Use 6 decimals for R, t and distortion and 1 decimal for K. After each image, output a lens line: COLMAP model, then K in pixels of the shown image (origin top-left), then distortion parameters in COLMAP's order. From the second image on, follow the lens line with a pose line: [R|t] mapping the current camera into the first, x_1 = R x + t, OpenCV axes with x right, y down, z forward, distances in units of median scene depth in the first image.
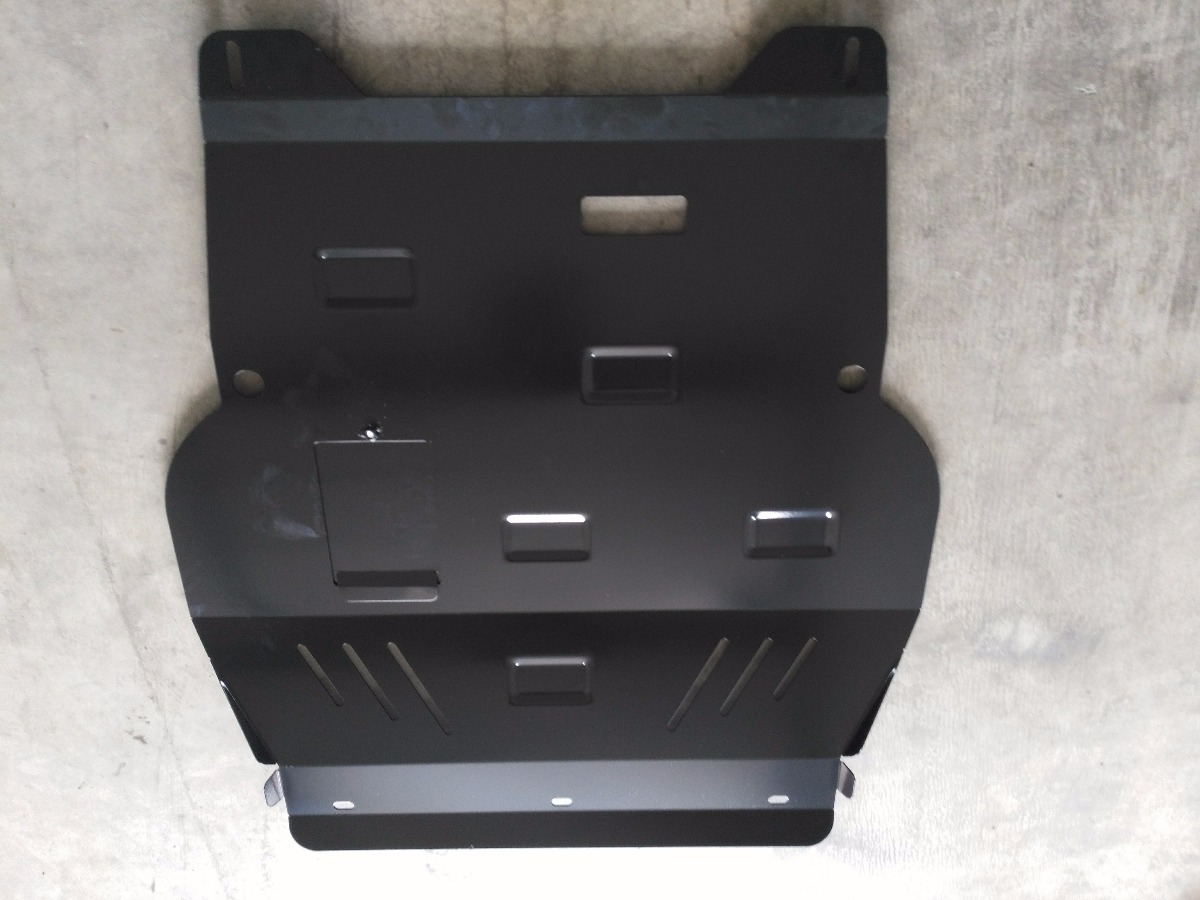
lens RADIAL K [[987.1, 0, 600.0], [0, 987.1, 450.0], [0, 0, 1]] dist [0.061437, -0.133710]
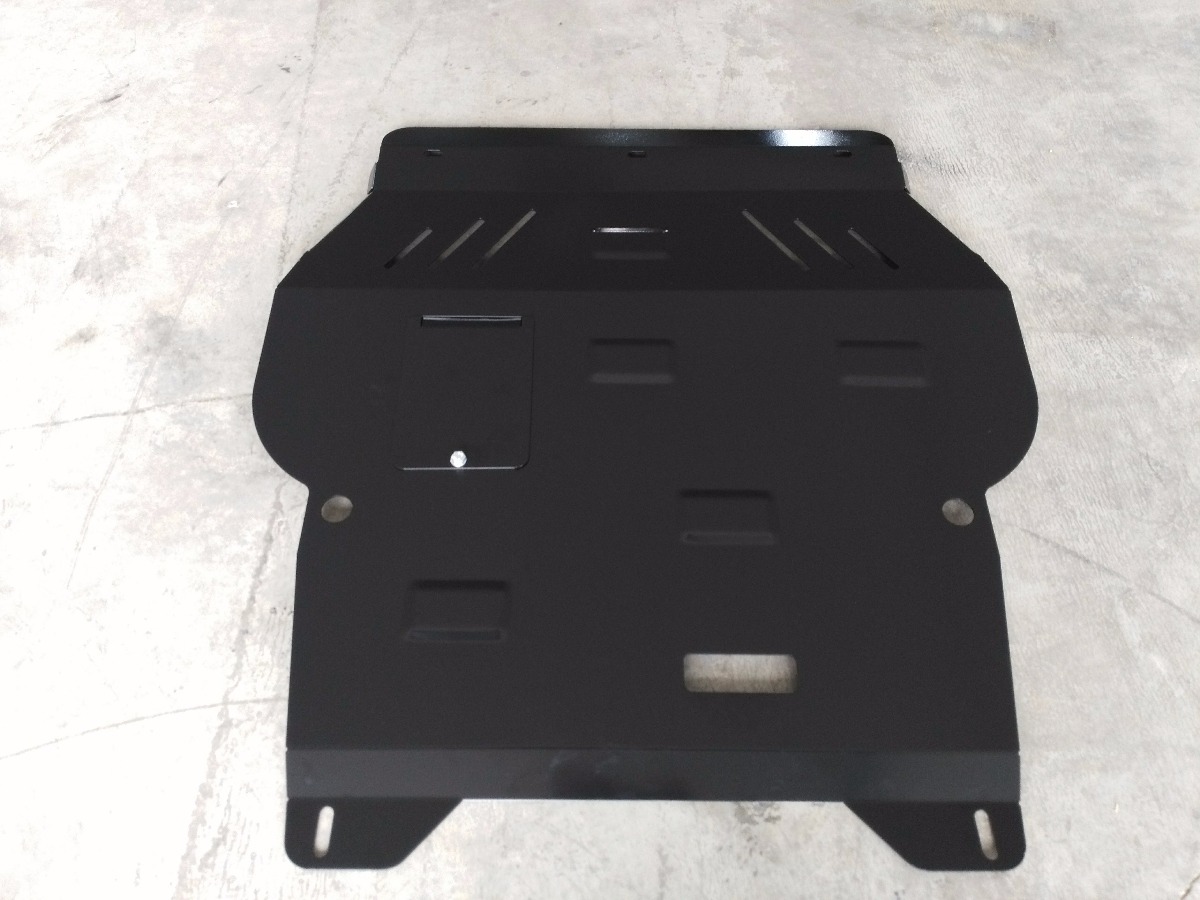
lens RADIAL K [[987.1, 0, 600.0], [0, 987.1, 450.0], [0, 0, 1]] dist [0.061437, -0.133710]
pose [[0.999414, 0.016192, -0.030168, -0.048398], [-0.034220, 0.501152, -0.864683, 1.826557], [0.001118, 0.865208, 0.501412, 0.941244]]
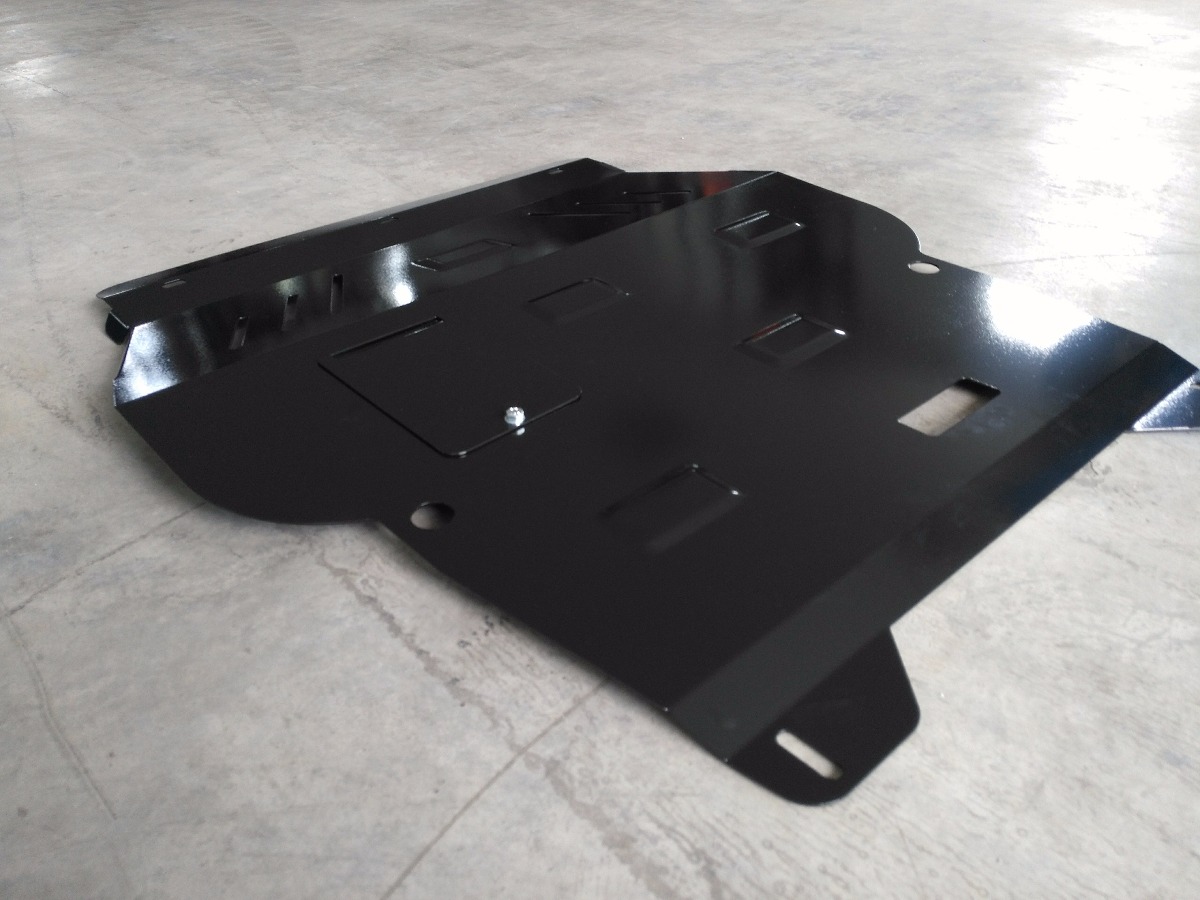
lens RADIAL K [[981.0, 0, 600.0], [0, 981.0, 450.0], [0, 0, 1]] dist [0.090416, -0.171735]
pose [[0.756065, -0.386729, 0.528021, -0.584924], [0.575172, 0.007622, -0.817997, 1.653318], [0.312319, 0.922162, 0.228198, 1.312042]]
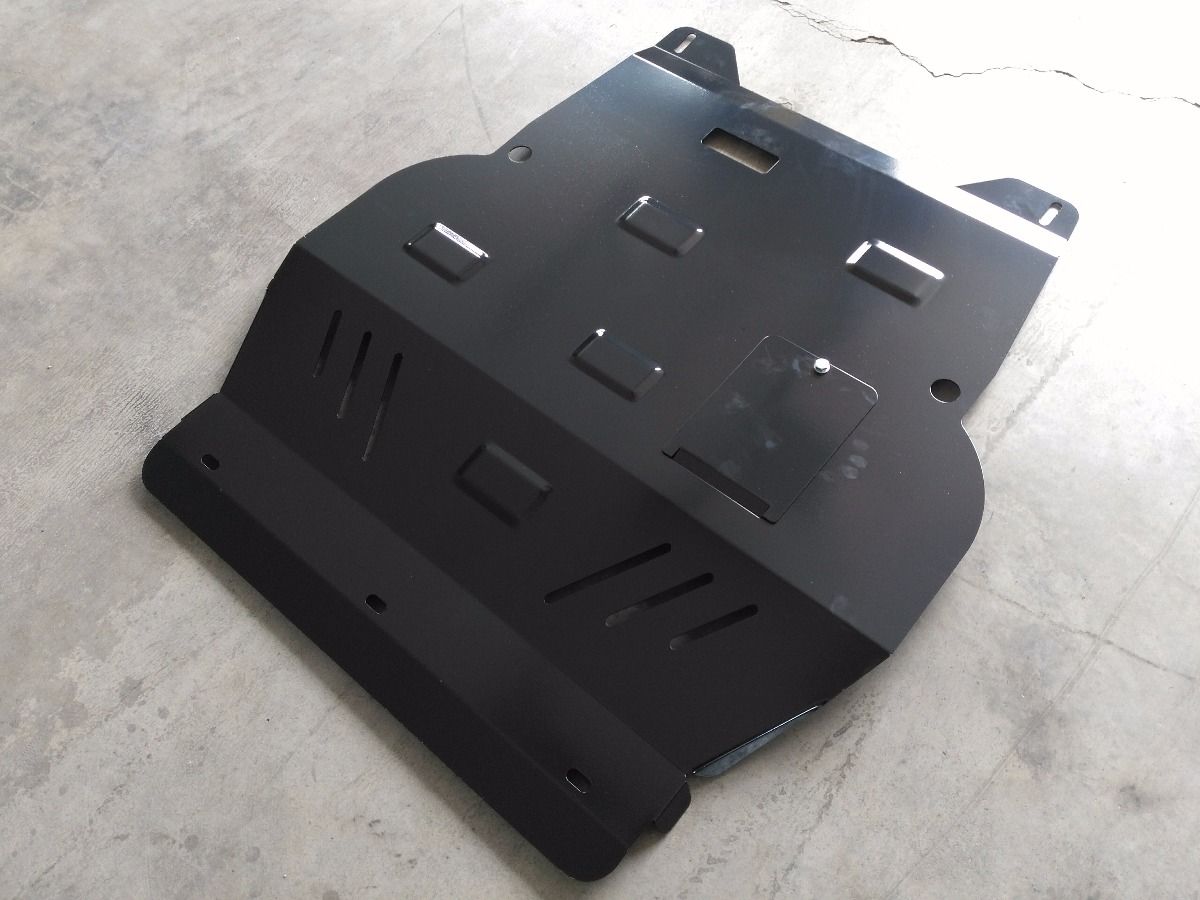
lens RADIAL K [[987.1, 0, 600.0], [0, 987.1, 450.0], [0, 0, 1]] dist [0.061437, -0.133710]
pose [[-0.745072, -0.546837, 0.381887, -0.491108], [0.569872, -0.819426, -0.061528, 0.843540], [0.346574, 0.171784, 0.922159, 0.414583]]
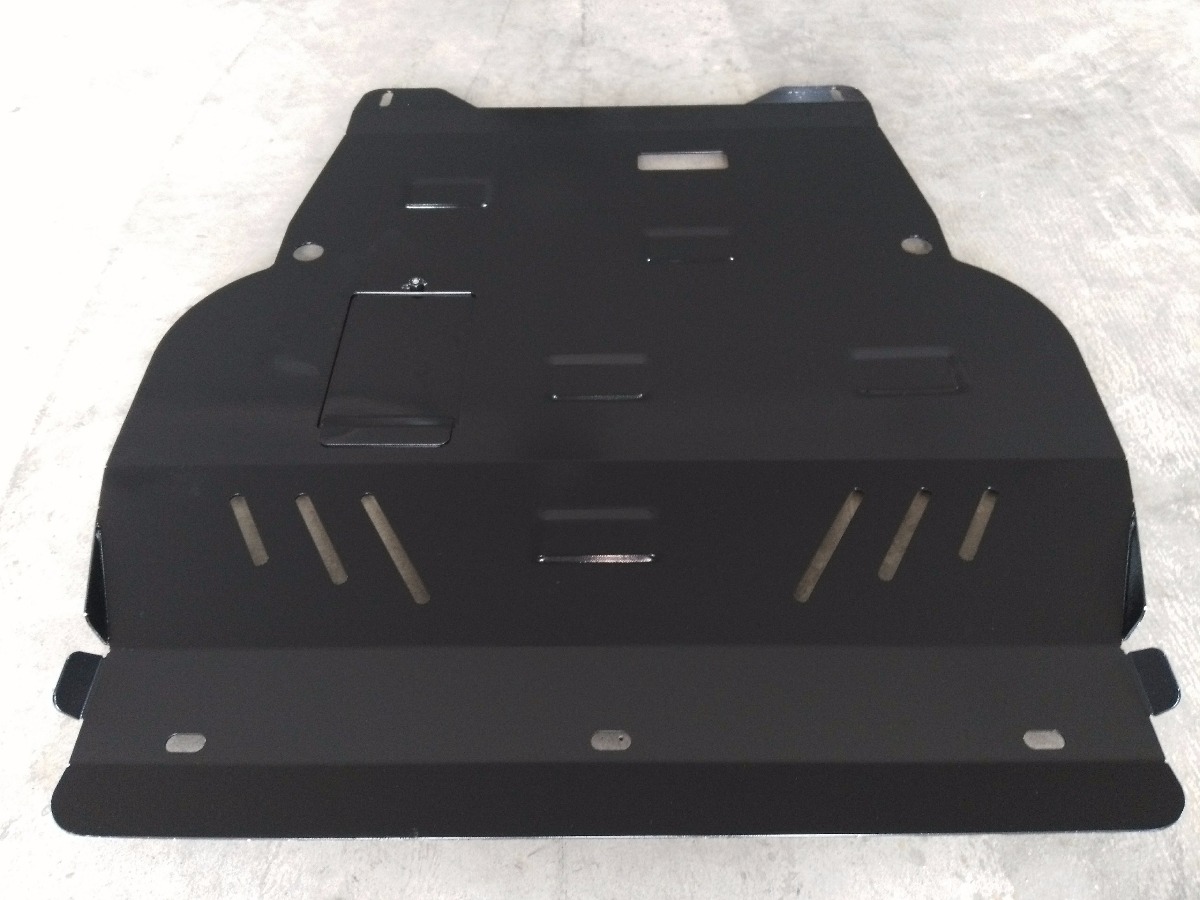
lens RADIAL K [[981.8, 0, 597.5], [0, 981.8, 470.4], [0, 0, 1]] dist [0.048209, -0.123154]
pose [[0.999358, -0.015439, -0.032324, -0.032259], [-0.023883, 0.385342, -0.922465, 0.911567], [0.026697, 0.922645, 0.384726, 0.813297]]
